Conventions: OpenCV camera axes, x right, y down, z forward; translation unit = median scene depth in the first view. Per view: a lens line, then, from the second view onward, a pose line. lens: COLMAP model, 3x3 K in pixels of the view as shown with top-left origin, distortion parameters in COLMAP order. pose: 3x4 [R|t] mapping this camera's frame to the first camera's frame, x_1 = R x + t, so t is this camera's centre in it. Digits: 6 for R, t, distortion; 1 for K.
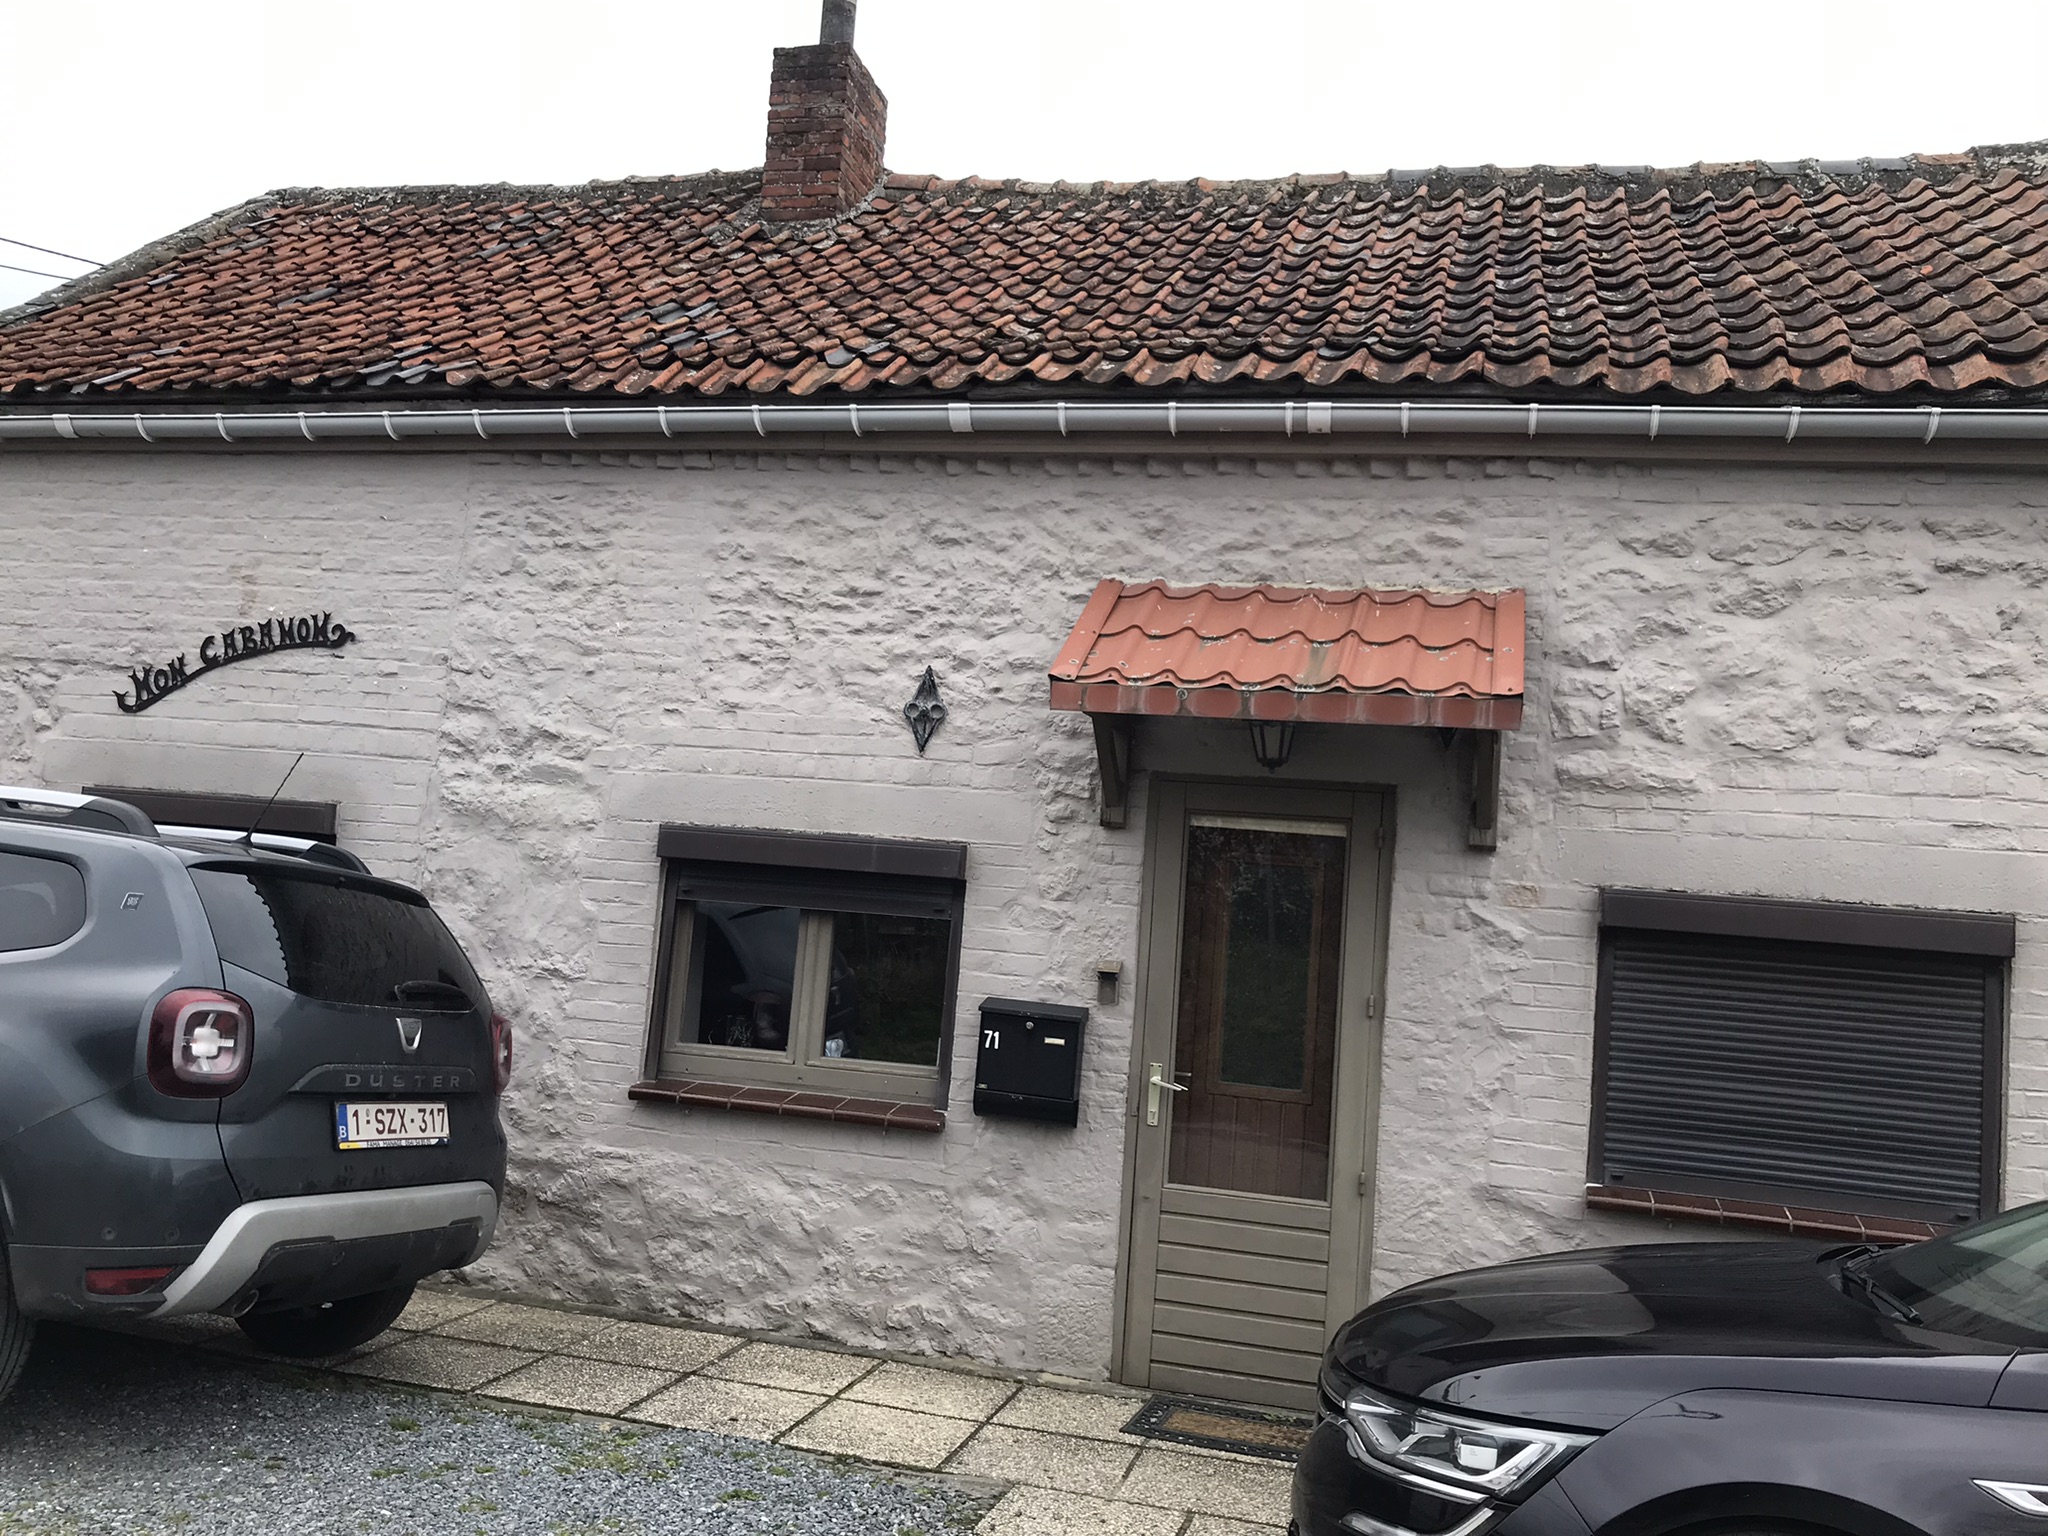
lens RADIAL K [[1690.8, 0, 1013.6], [0, 1690.8, 760.1], [0, 0, 1]] dist [0.006912, 0.006858]
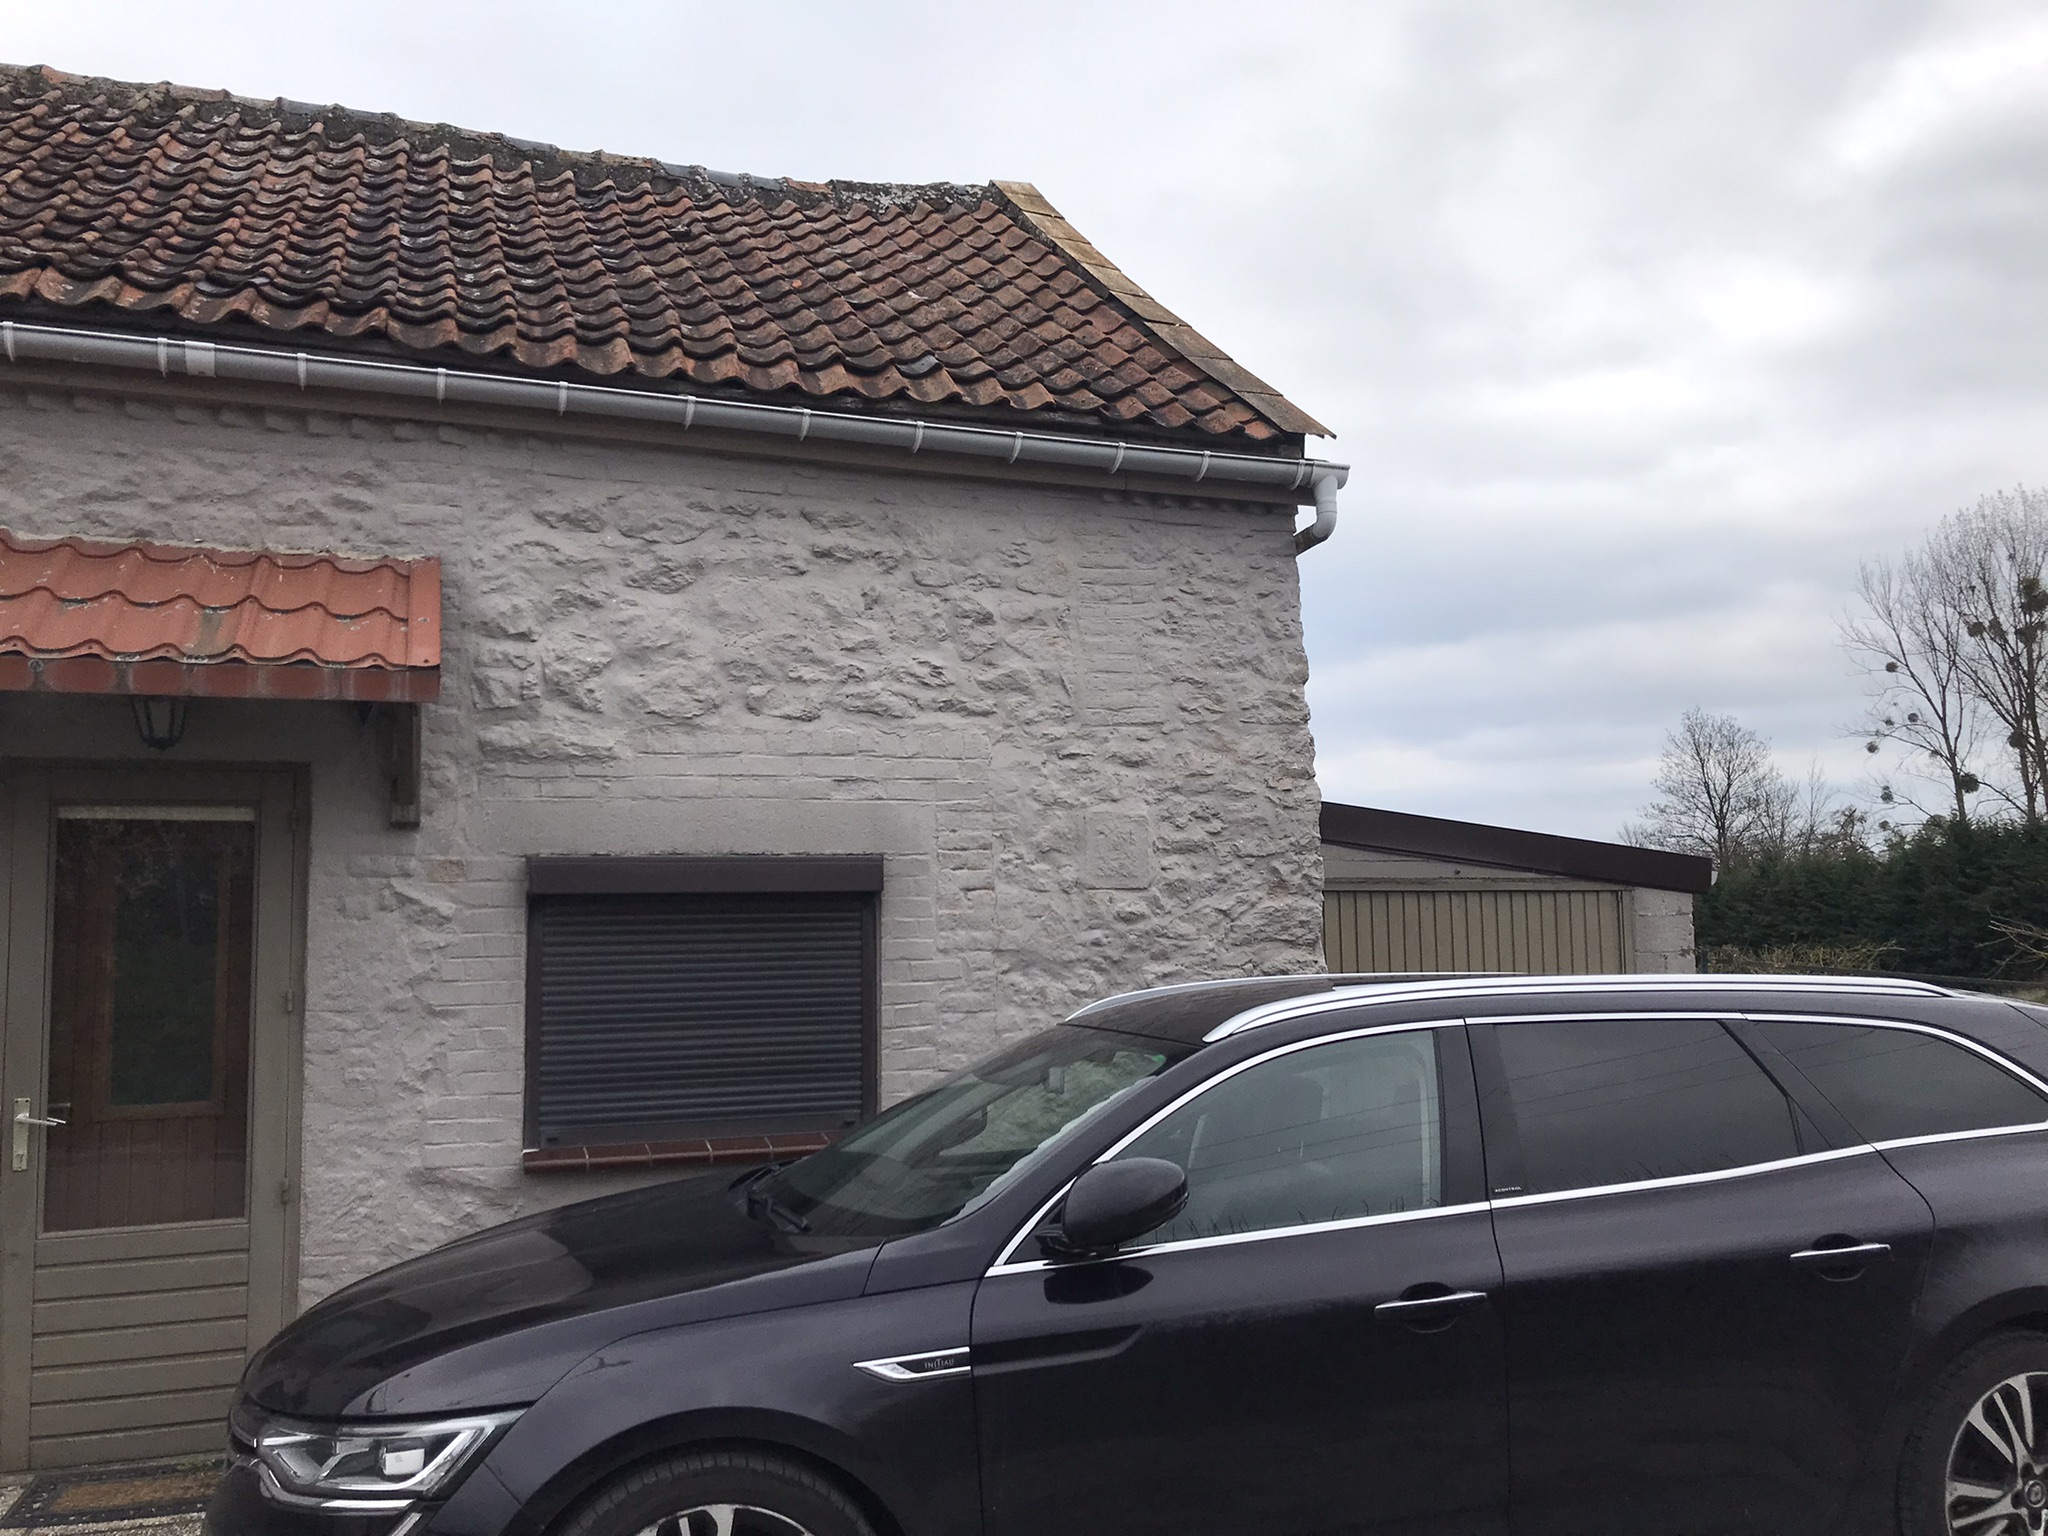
lens RADIAL K [[1697.5, 0, 1021.6], [0, 1697.5, 750.9], [0, 0, 1]] dist [0.010257, -0.009677]
pose [[0.816107, -0.029163, 0.577165, 0.006267], [0.022167, 0.999571, 0.019162, -0.000901], [-0.577476, -0.002845, 0.816403, 0.005088]]
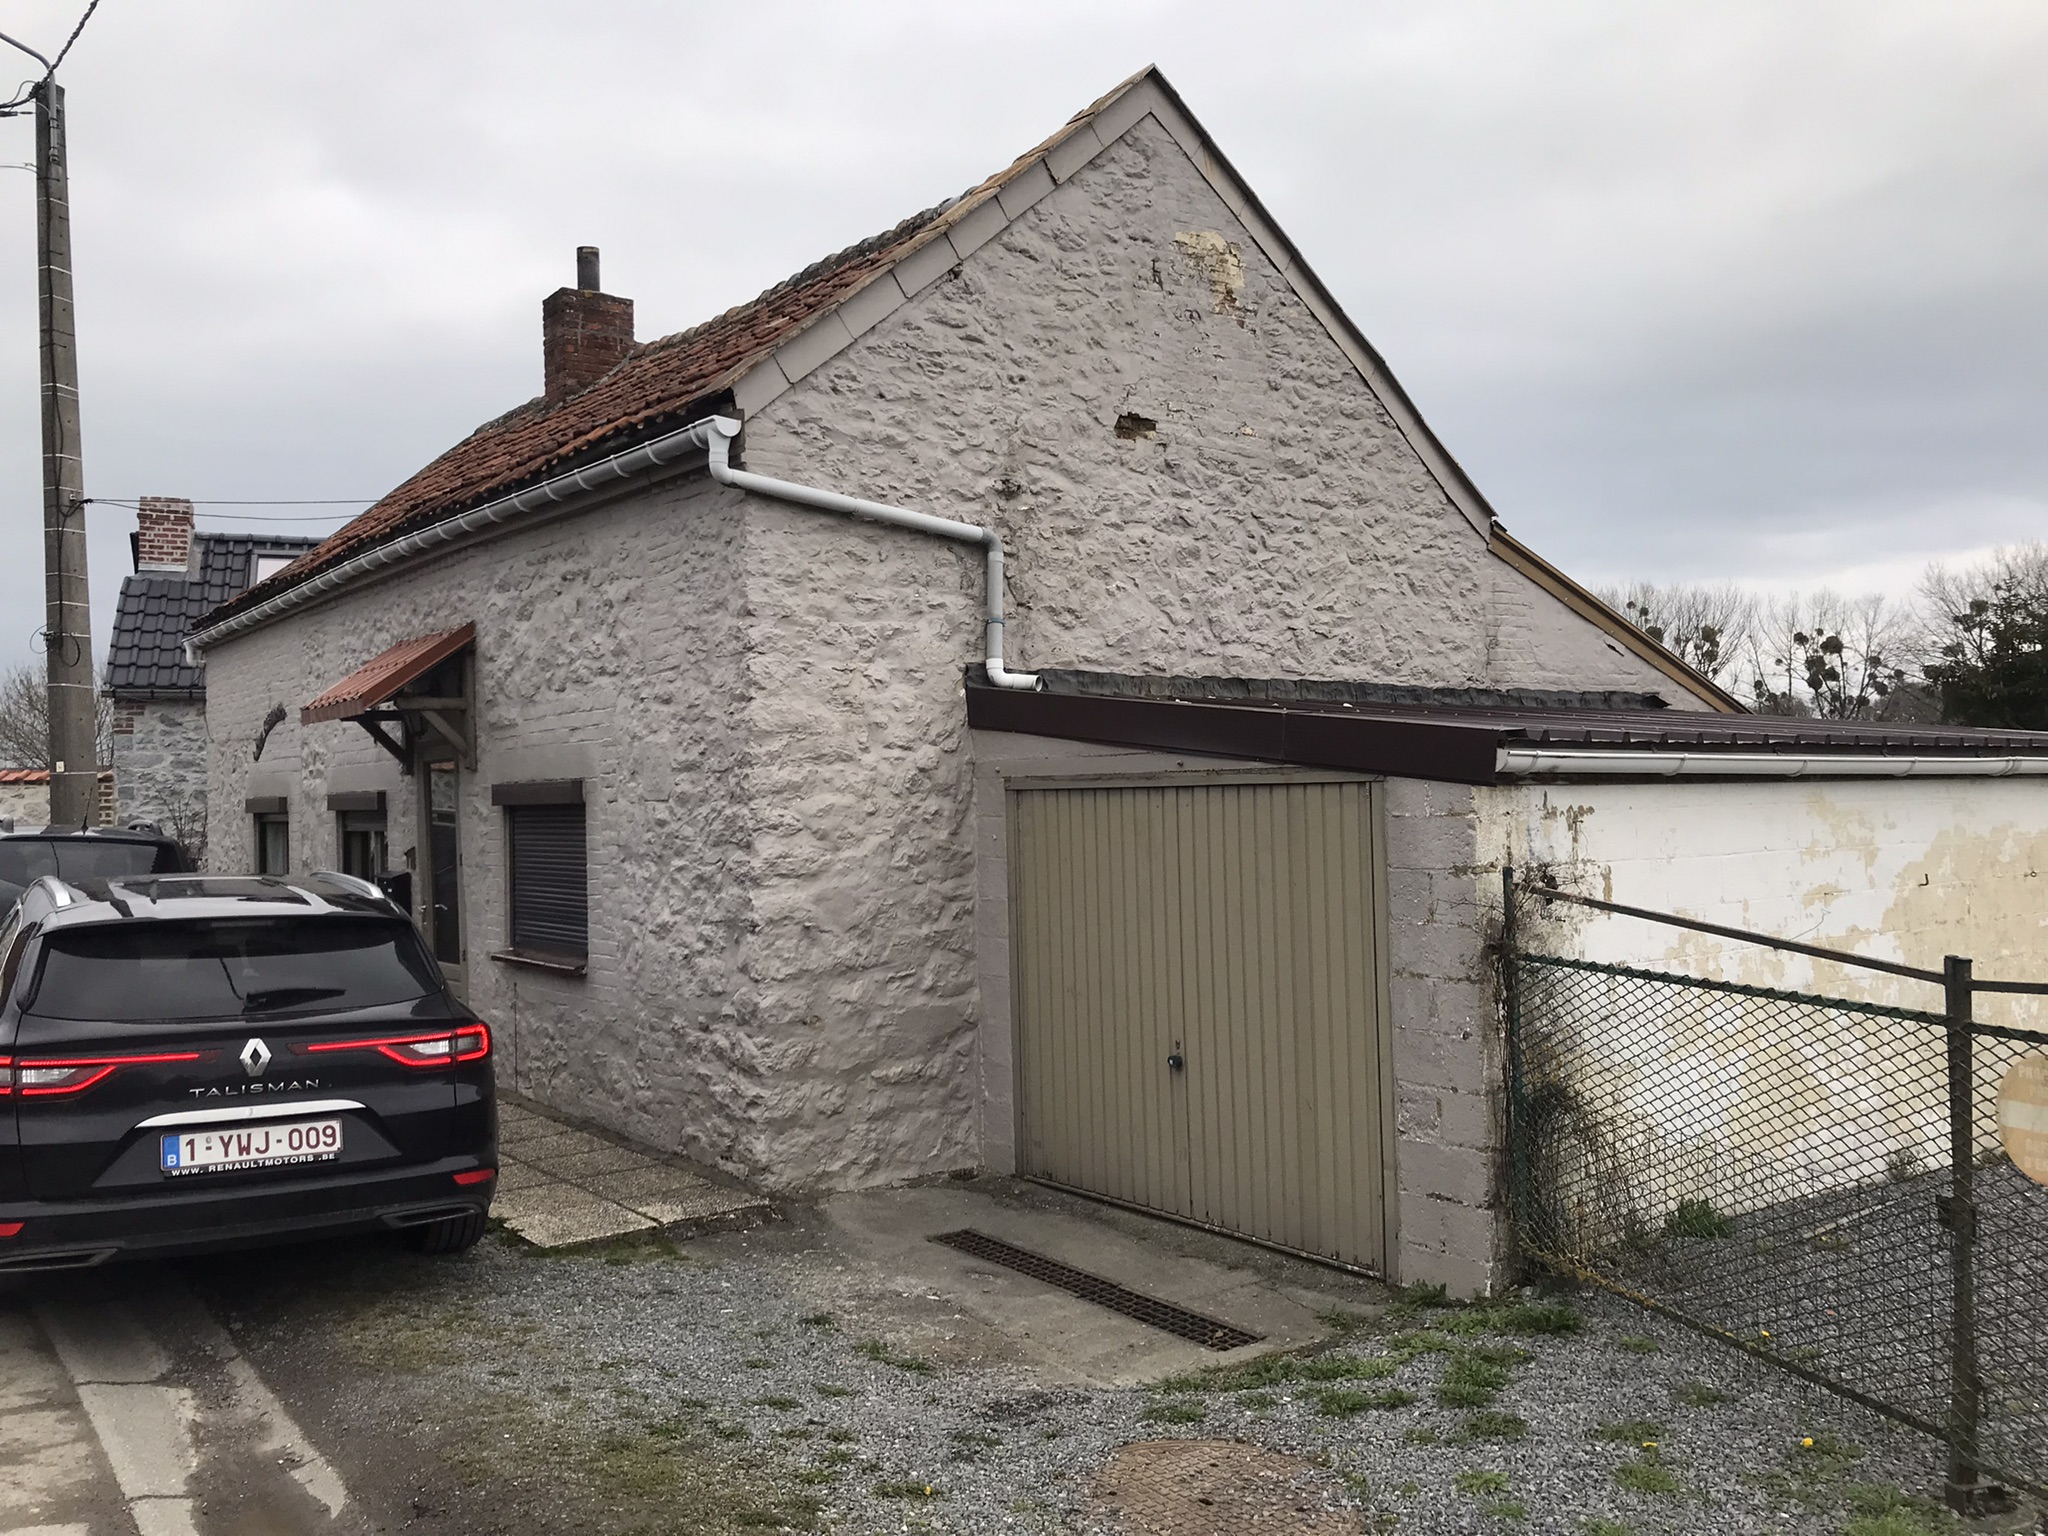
lens RADIAL K [[1622.5, 0, 1024.0], [0, 1622.5, 768.0], [0, 0, 1]] dist [0.045641, -0.095275]
pose [[0.795998, -0.105002, -0.596123, 2.260390], [0.138864, 0.990250, 0.011000, 0.145016], [0.589156, -0.091536, 0.802818, -0.053737]]
